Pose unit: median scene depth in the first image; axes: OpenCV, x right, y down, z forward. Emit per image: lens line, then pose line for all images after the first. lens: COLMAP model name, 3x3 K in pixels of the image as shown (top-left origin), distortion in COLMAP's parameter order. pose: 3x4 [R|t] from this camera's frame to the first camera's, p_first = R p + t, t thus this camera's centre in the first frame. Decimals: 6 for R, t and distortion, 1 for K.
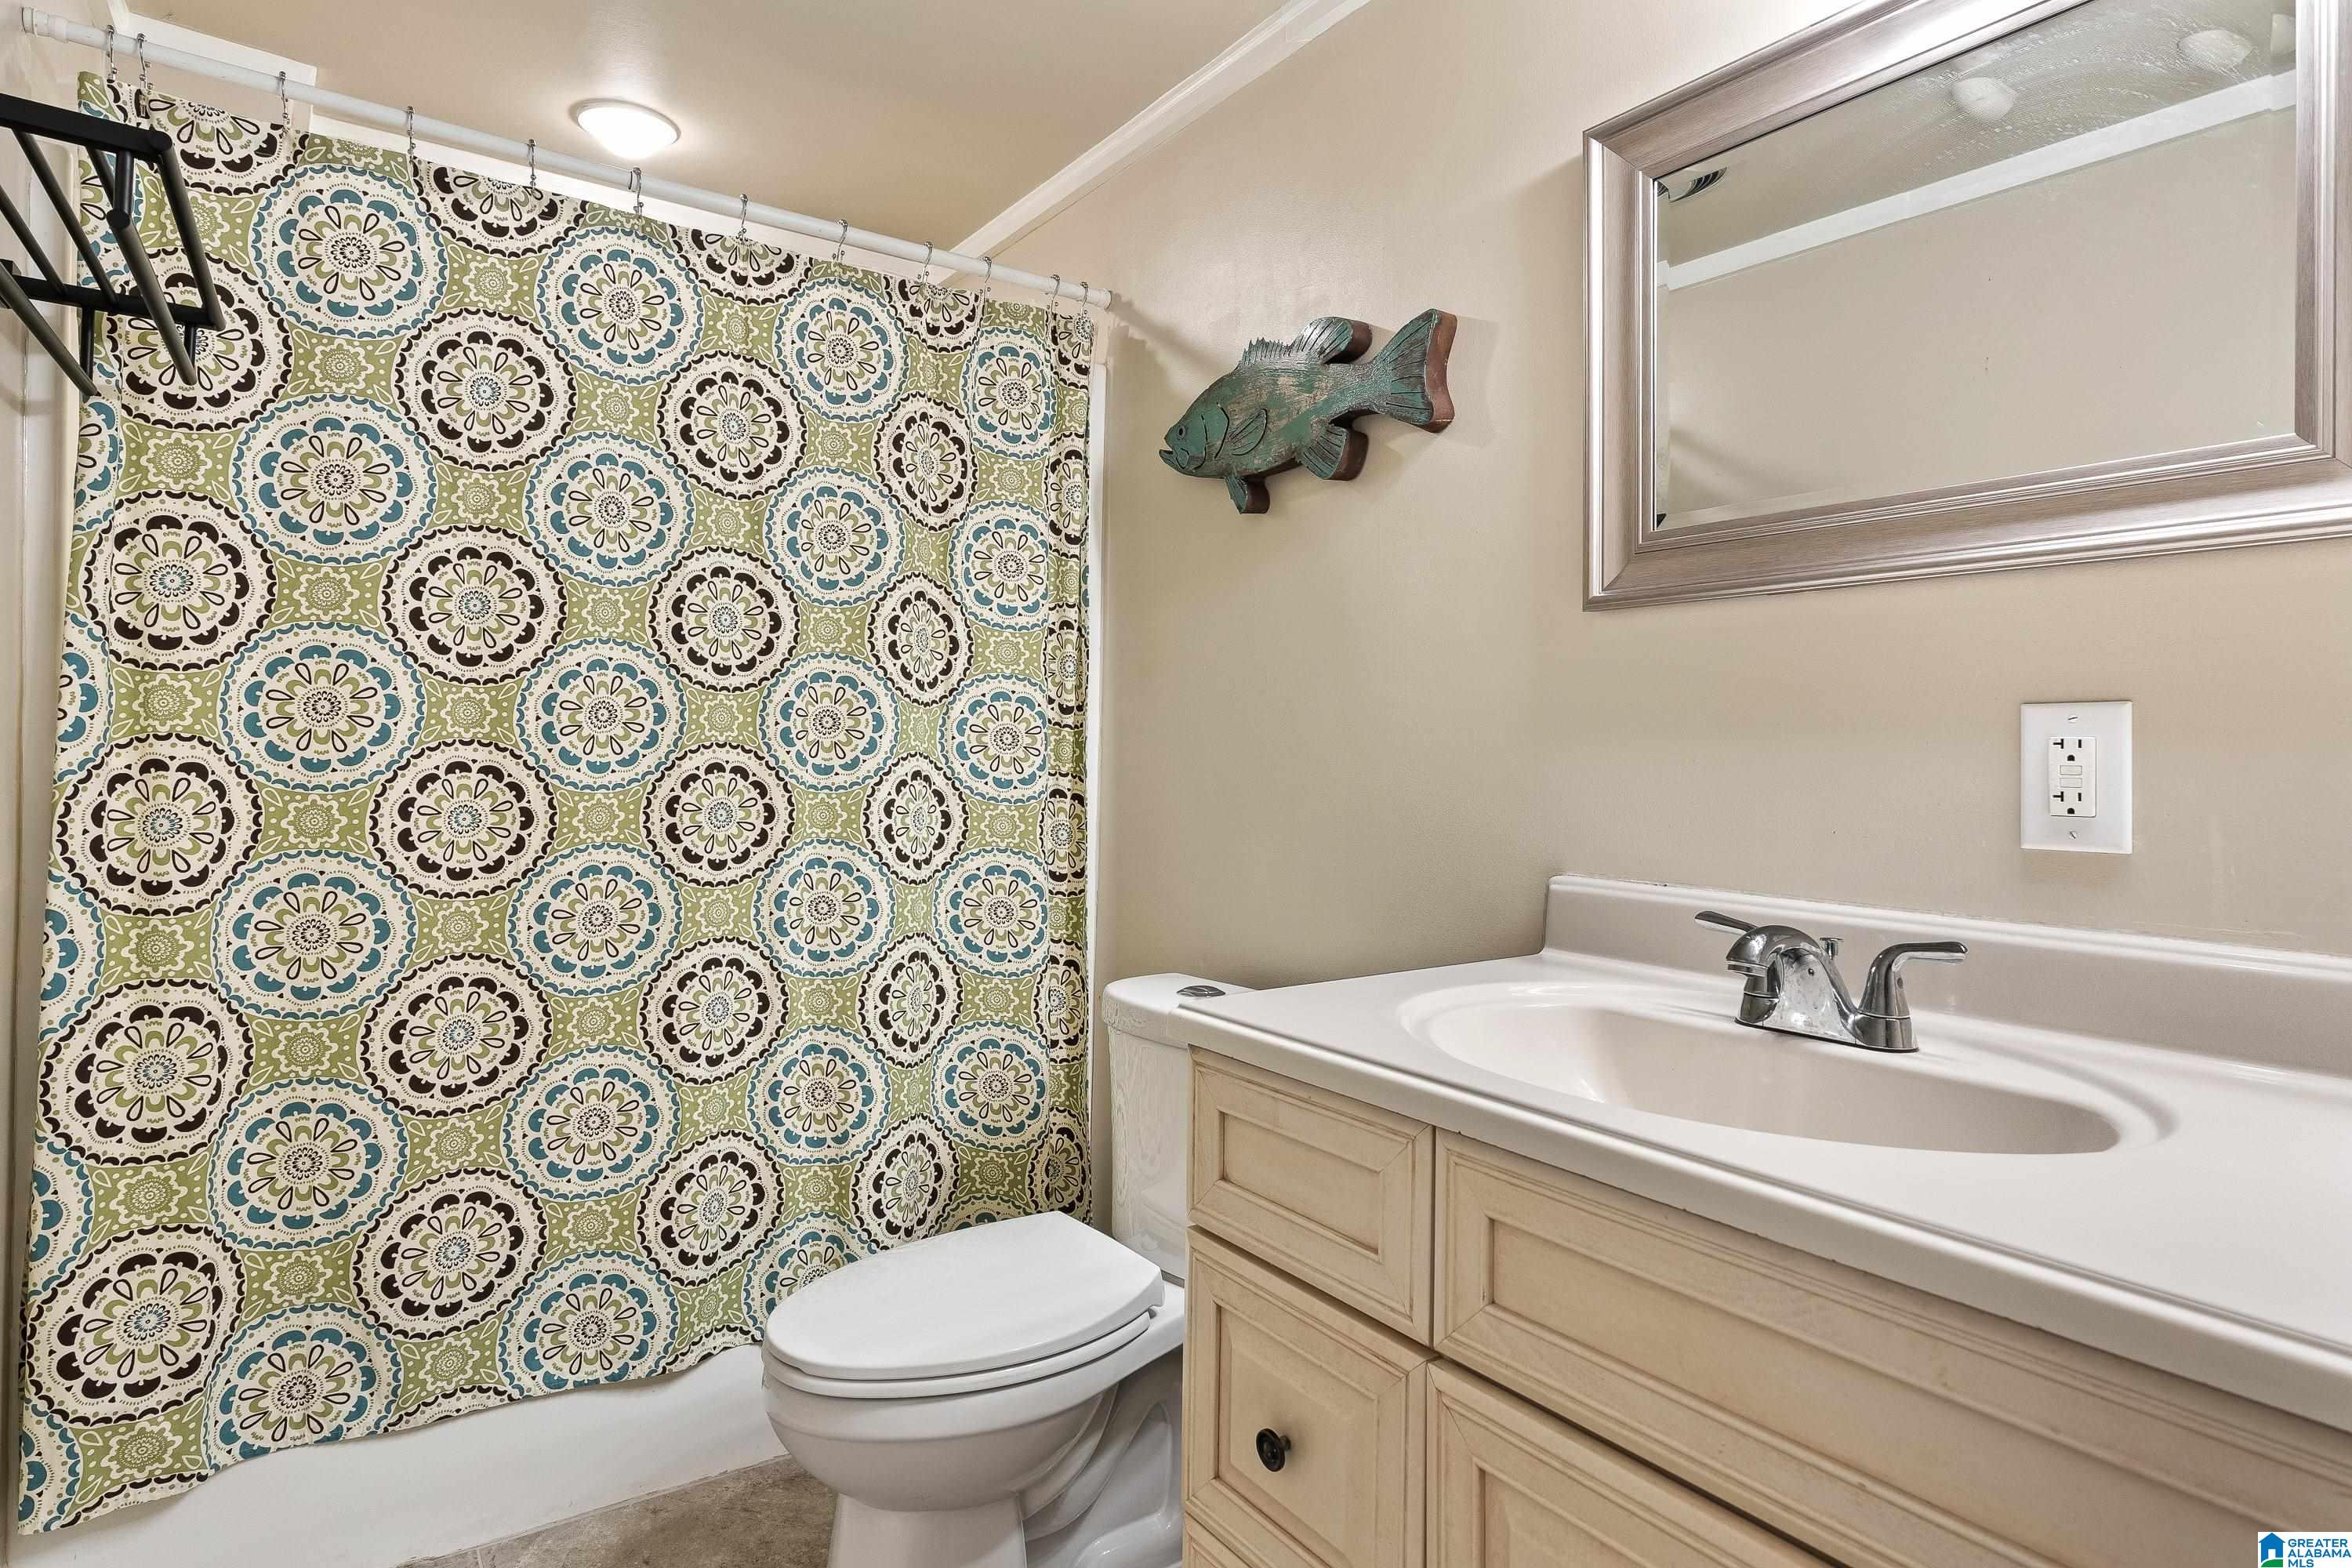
lens RADIAL K [[1223.1, 0, 1177.9], [0, 1223.1, 770.1], [0, 0, 1]] dist [-0.007227, -0.001176]
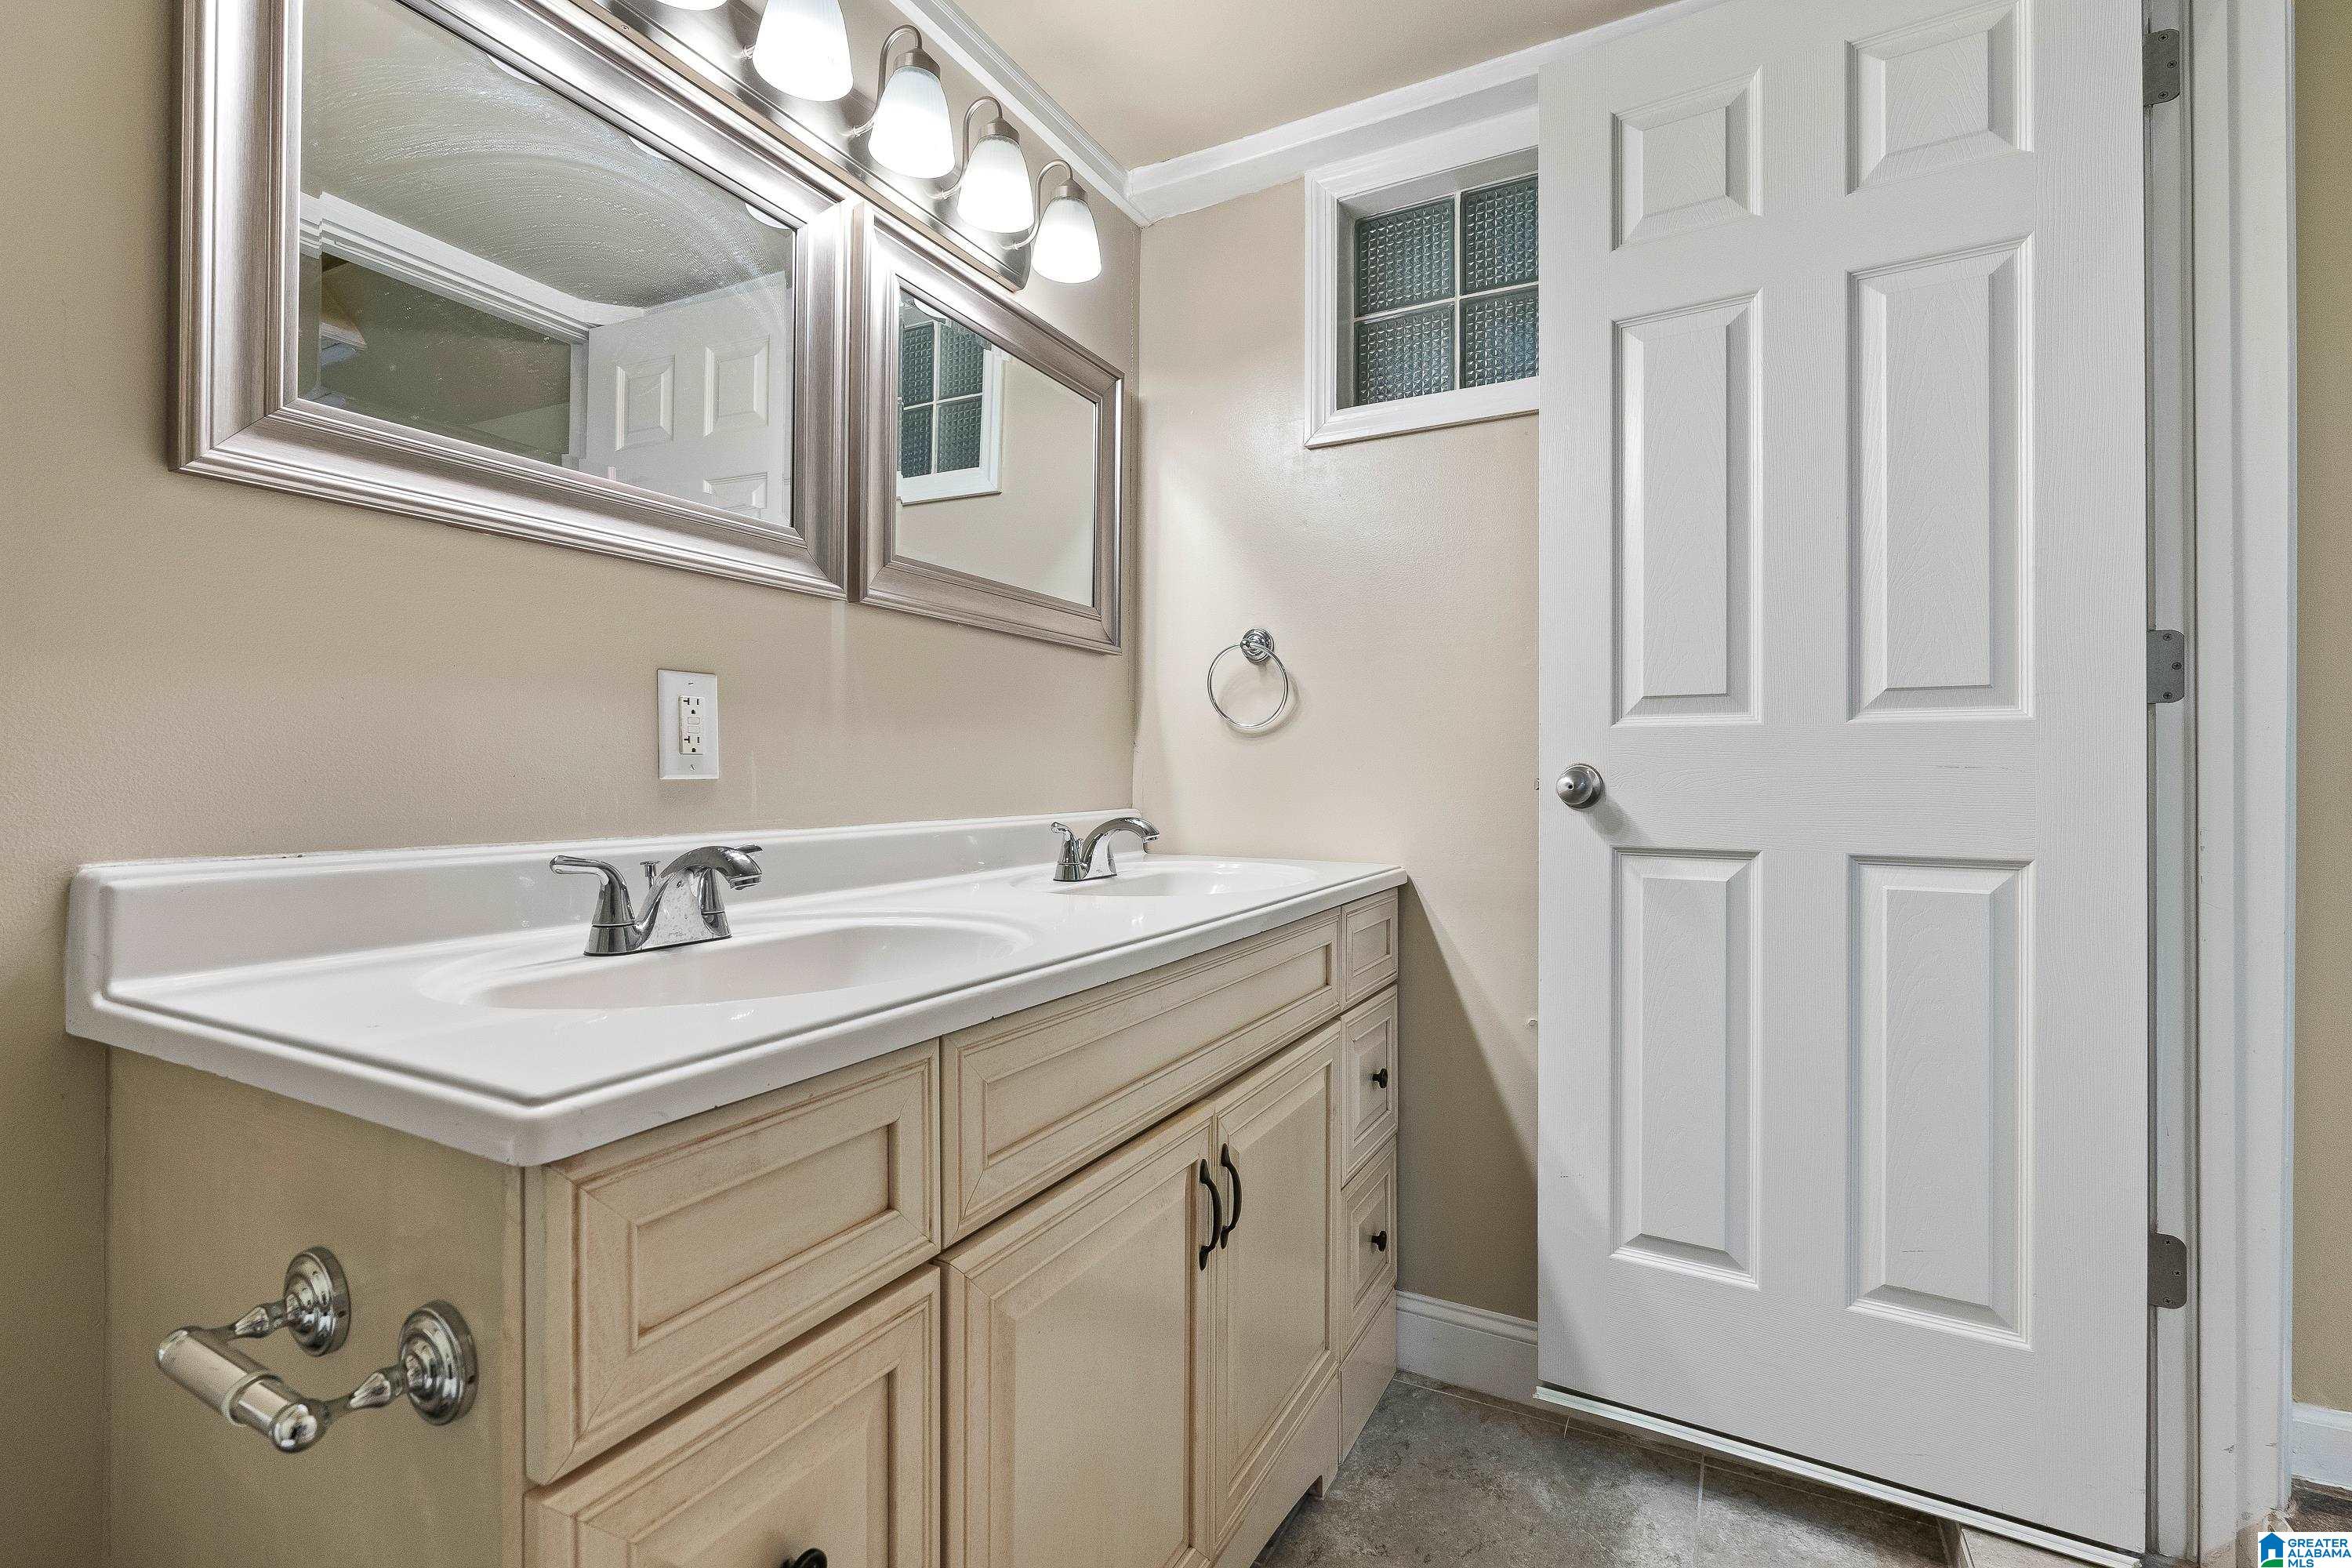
lens RADIAL K [[1057.4, 0, 1174.6], [0, 1057.4, 775.8], [0, 0, 1]] dist [-0.001568, -0.000117]
pose [[-0.449293, -0.009229, 0.893337, -0.602516], [-0.001887, 0.999954, 0.009381, 0.052122], [-0.893382, 0.002529, -0.449290, 1.079936]]
